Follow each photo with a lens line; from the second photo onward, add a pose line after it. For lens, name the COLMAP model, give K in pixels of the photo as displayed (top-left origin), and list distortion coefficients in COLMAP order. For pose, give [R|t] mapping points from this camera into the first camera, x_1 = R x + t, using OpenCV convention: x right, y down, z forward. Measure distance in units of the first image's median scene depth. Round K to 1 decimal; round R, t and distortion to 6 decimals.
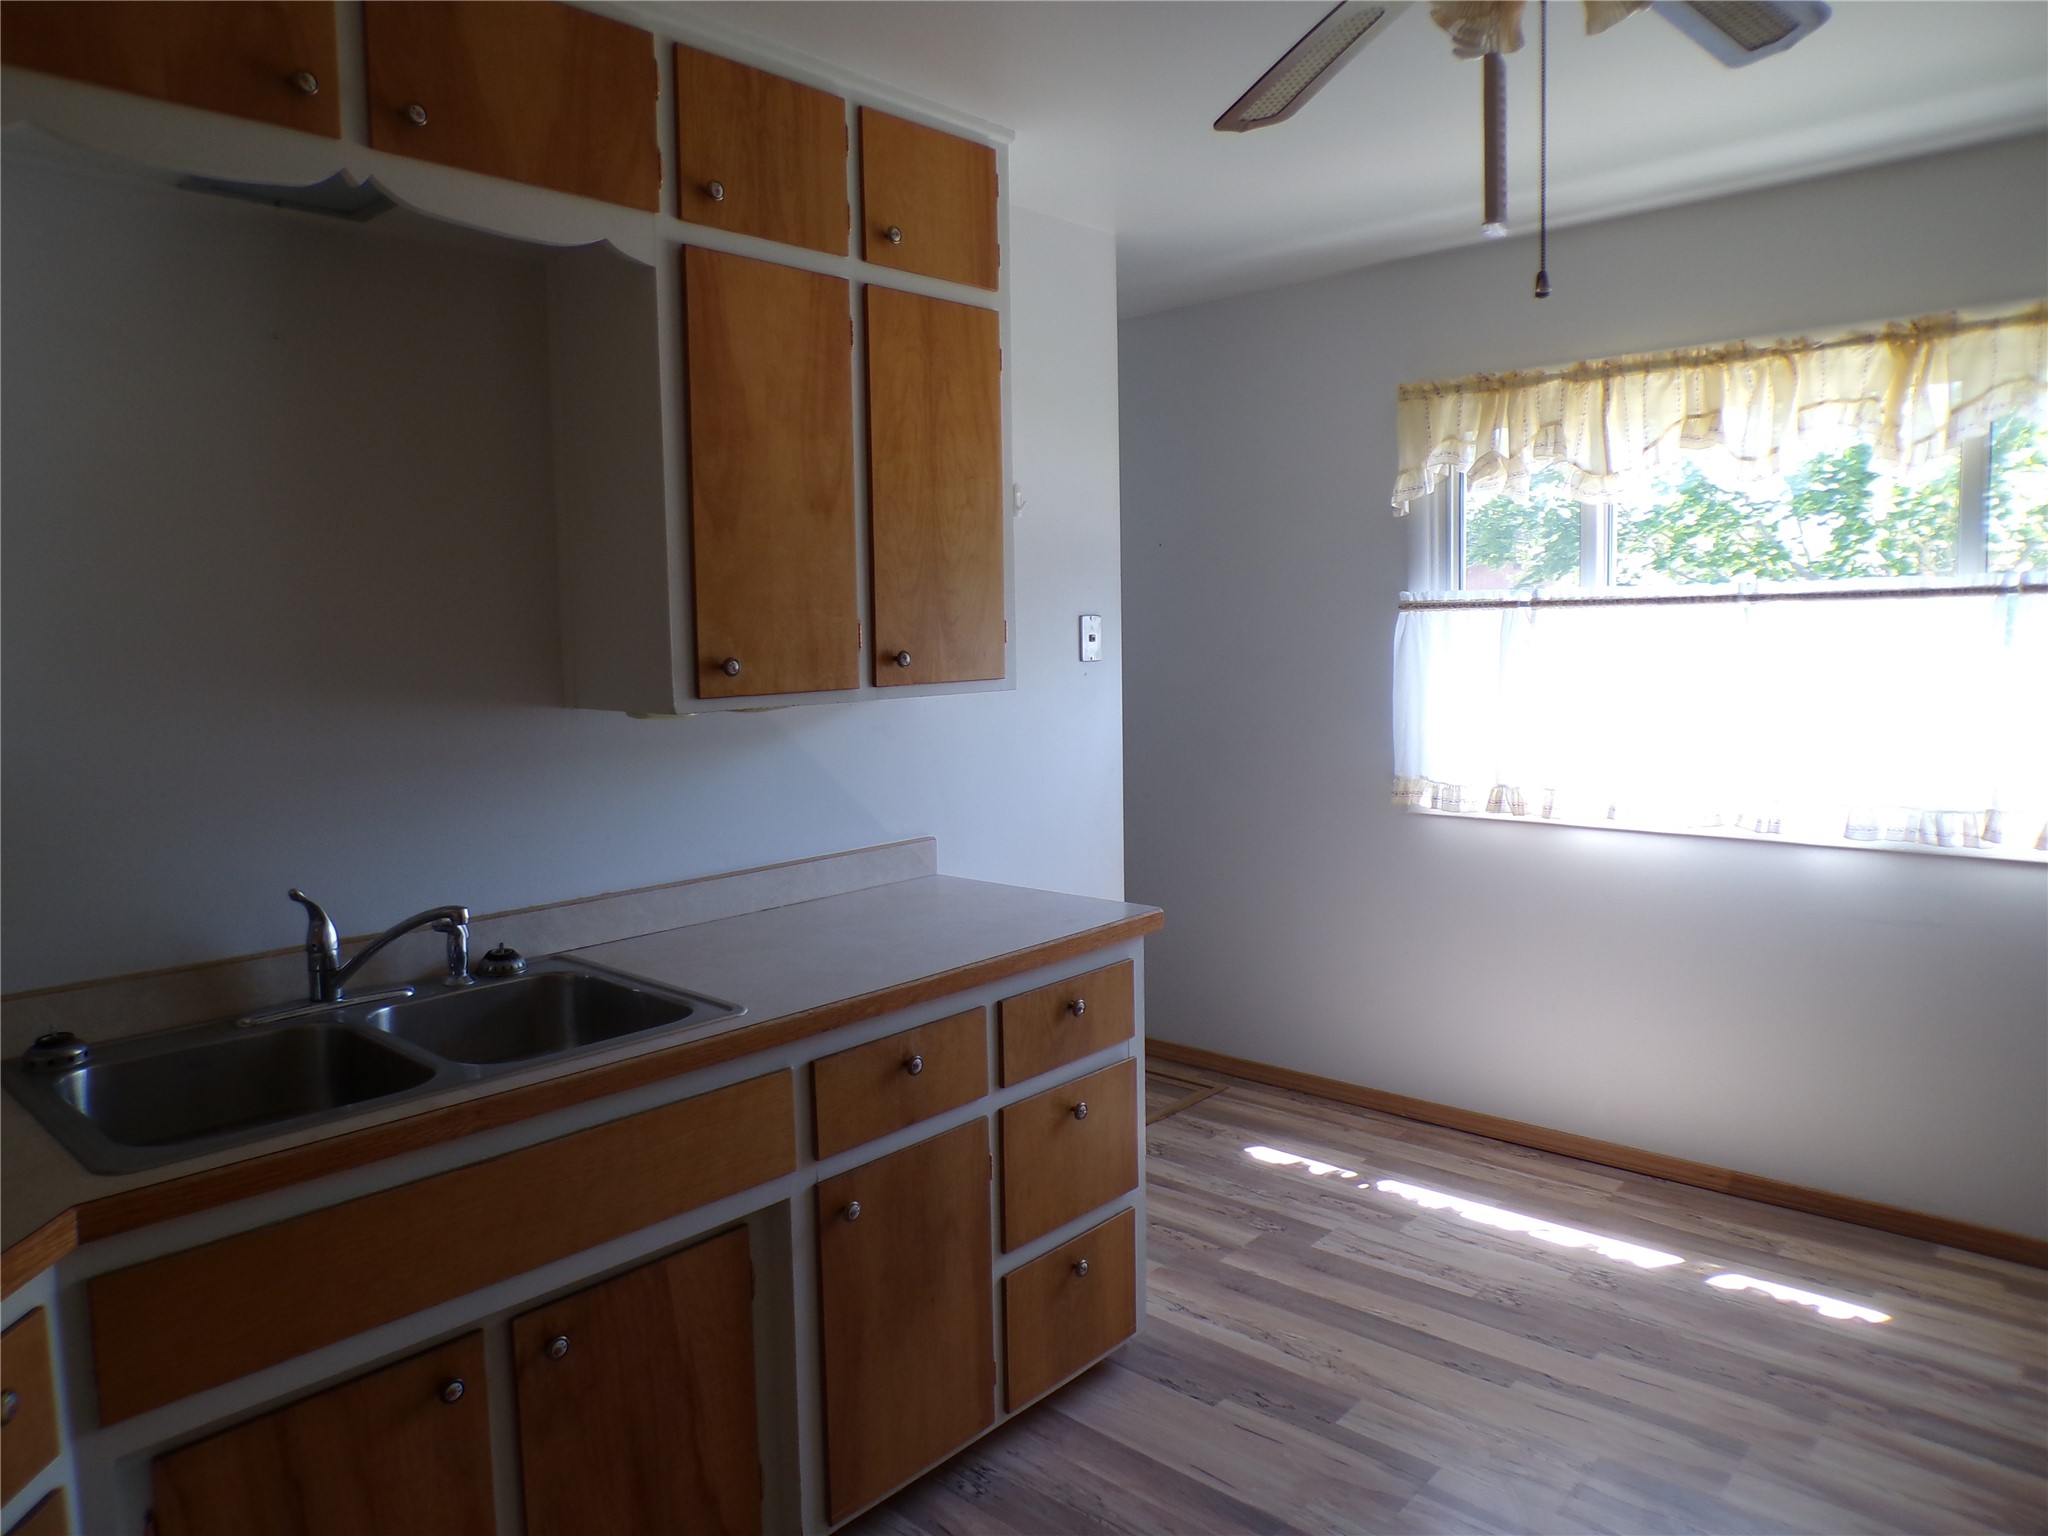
lens RADIAL K [[1356.1, 0, 1024.0], [0, 1356.1, 768.0], [0, 0, 1]] dist [-0.060507, 0.028554]
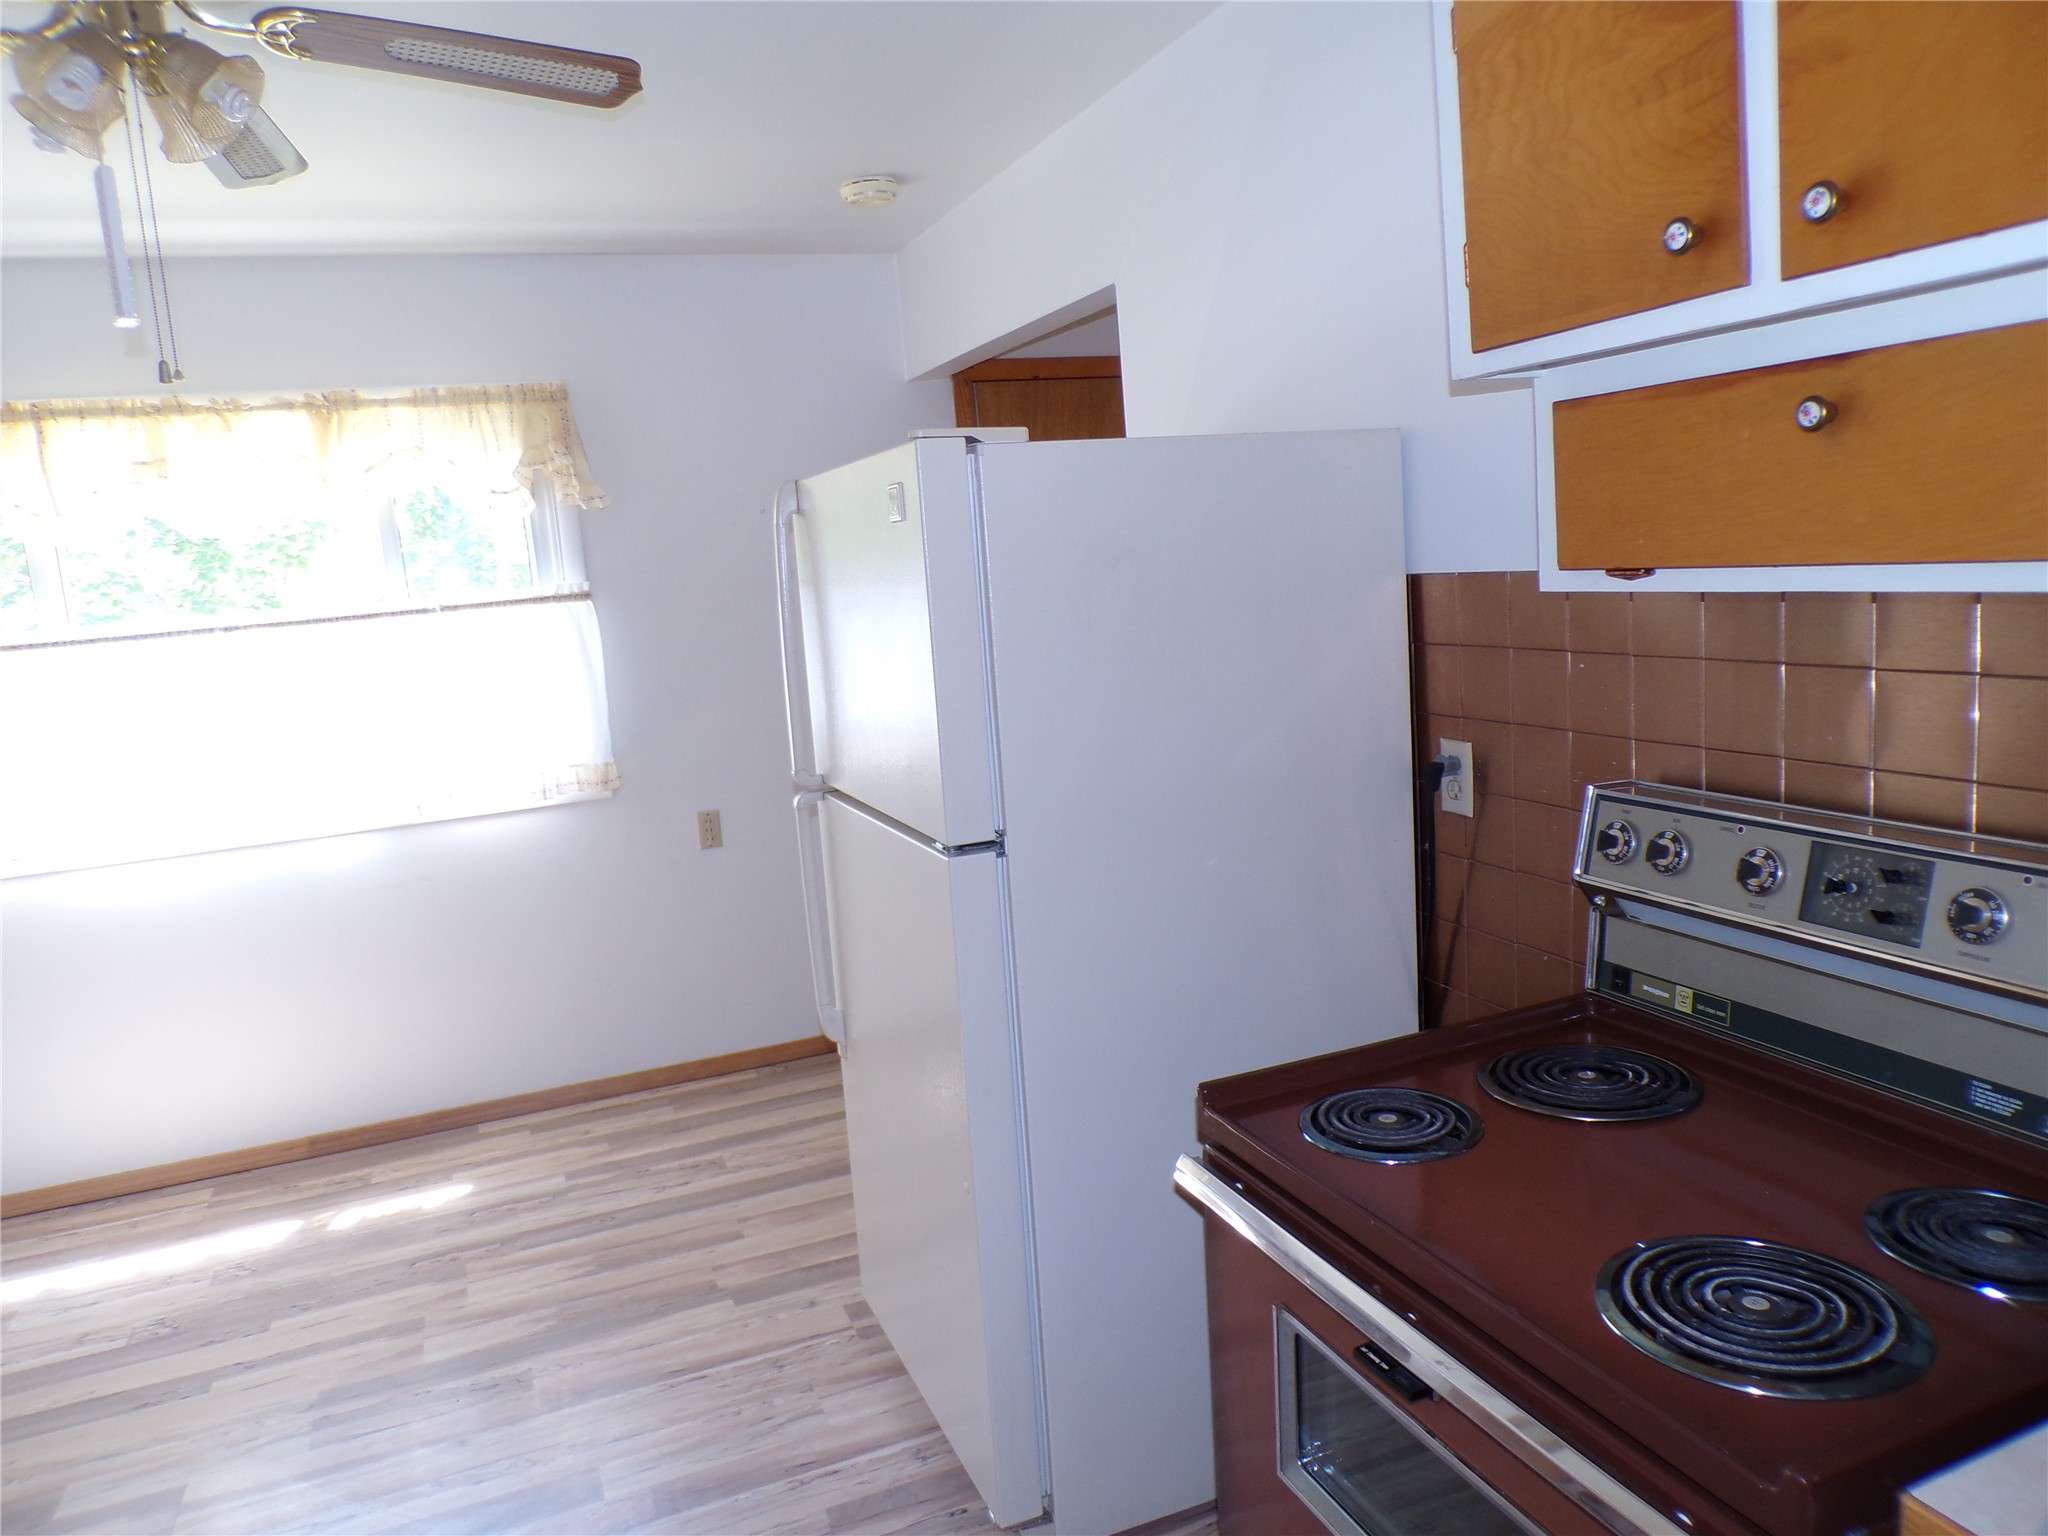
lens RADIAL K [[1352.9, 0, 984.6], [0, 1352.9, 759.0], [0, 0, 1]] dist [-0.065892, 0.029705]
pose [[0.441156, -0.140694, 0.886333, -0.197206], [0.161440, 0.983964, 0.075838, -0.003343], [-0.882790, 0.109633, 0.456795, -0.058620]]
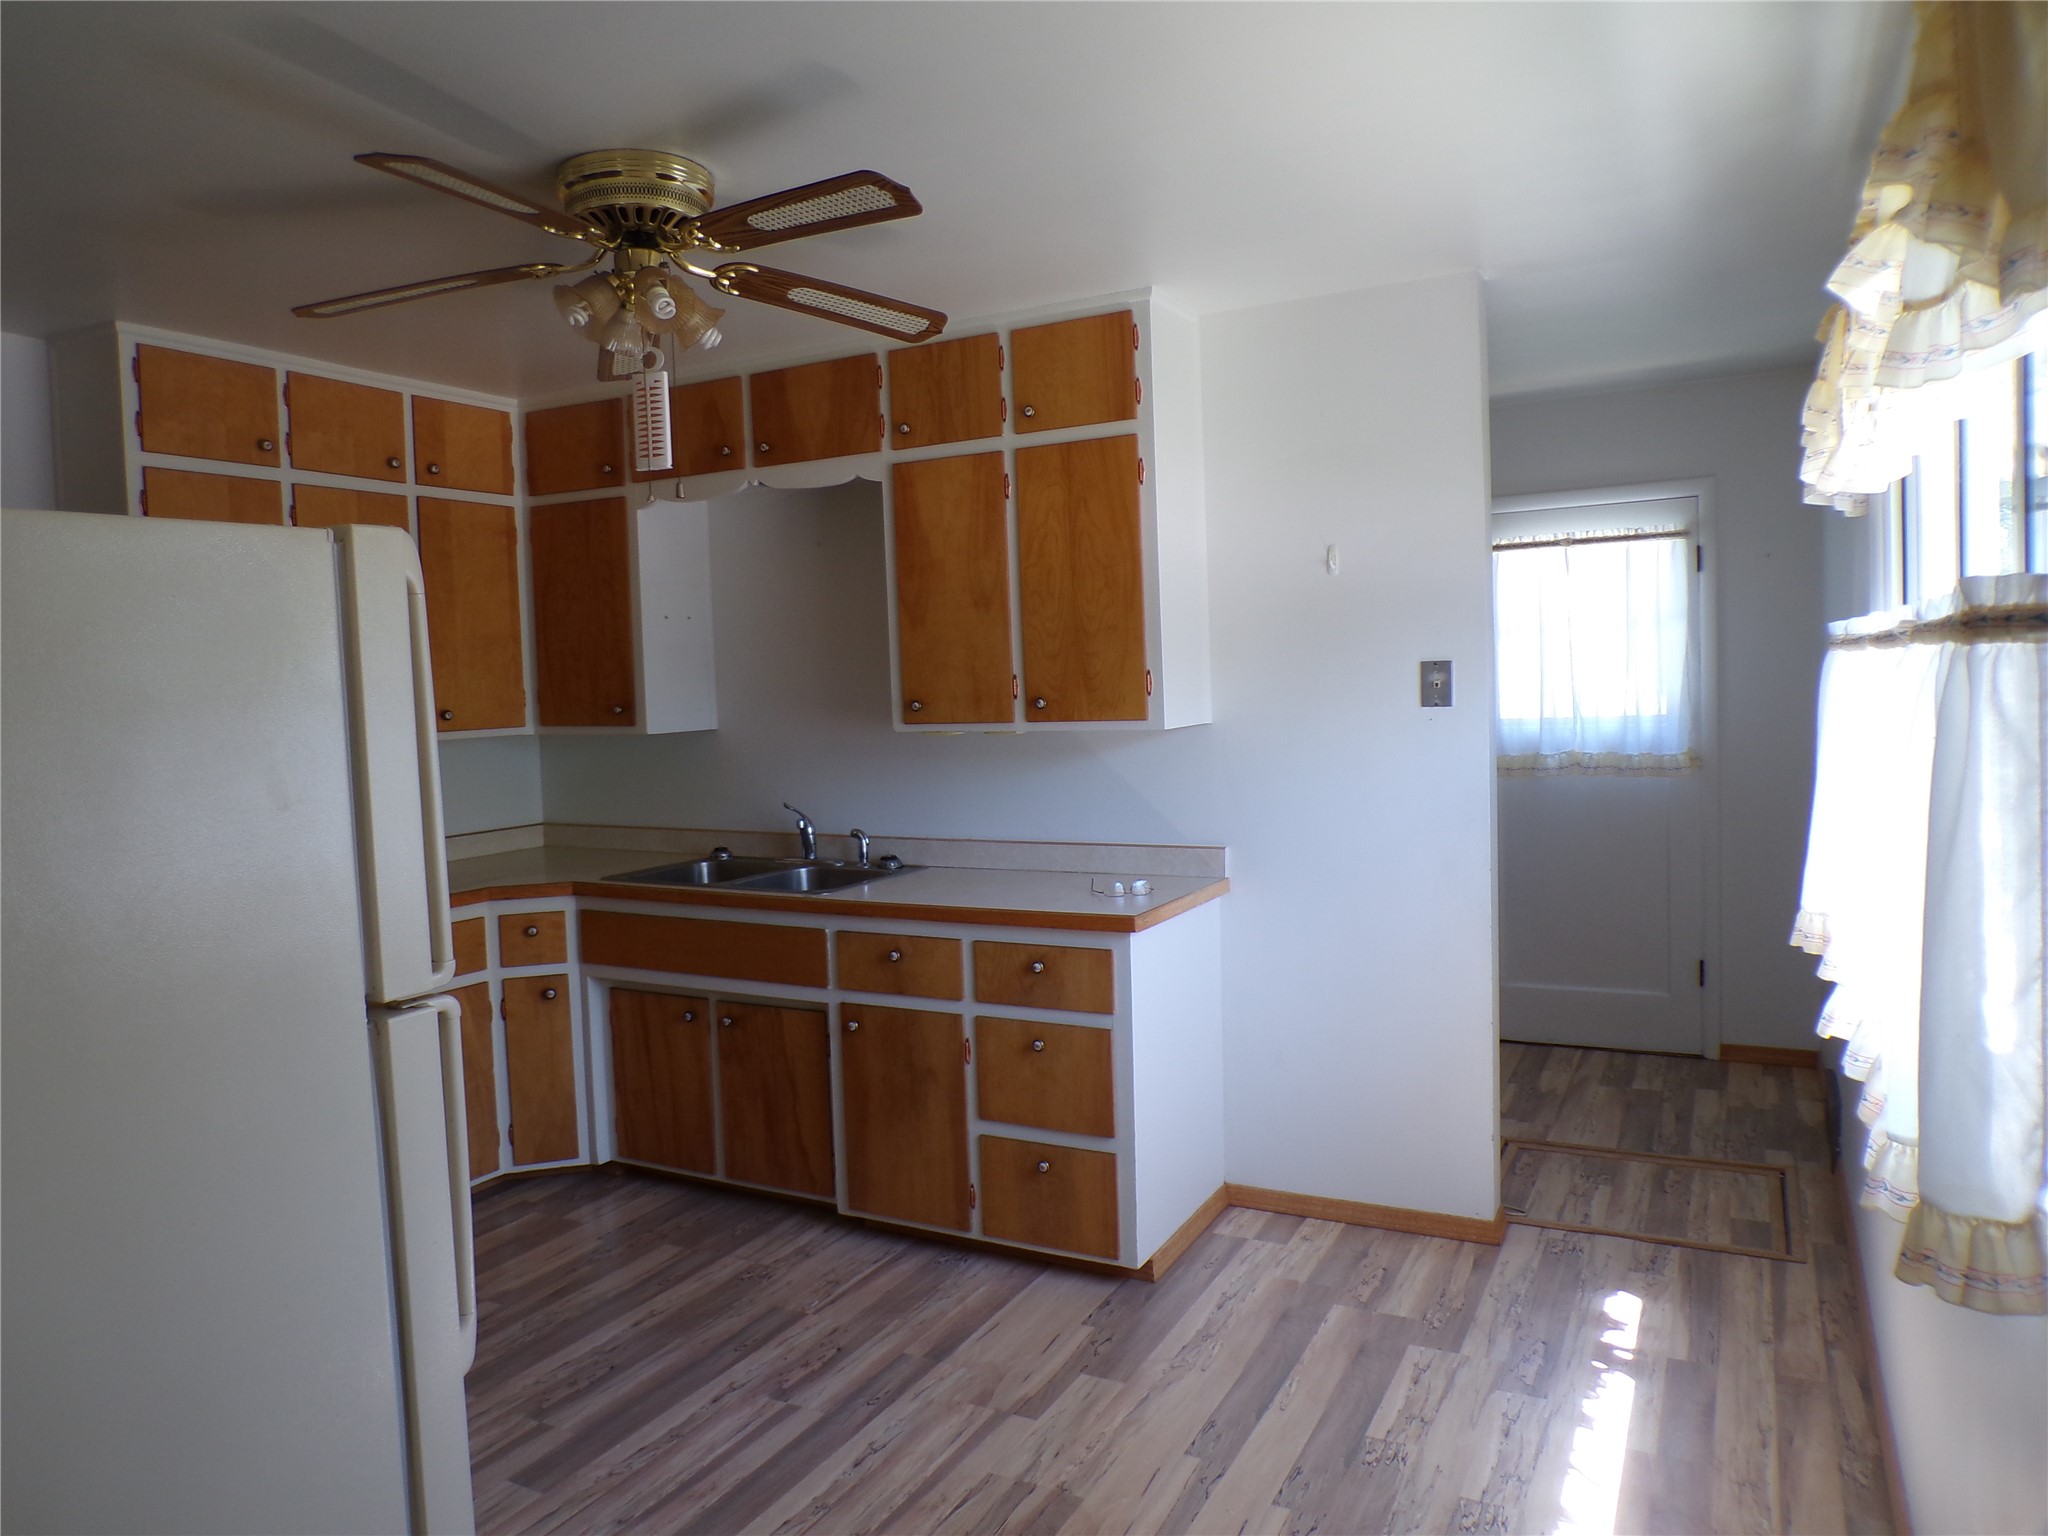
lens RADIAL K [[1356.1, 0, 1024.0], [0, 1356.1, 768.0], [0, 0, 1]] dist [-0.060507, 0.028554]
pose [[0.256719, 0.076267, -0.963472, 1.168507], [-0.077899, 0.995271, 0.058028, -0.085242], [0.963342, 0.060156, 0.261446, 0.556200]]
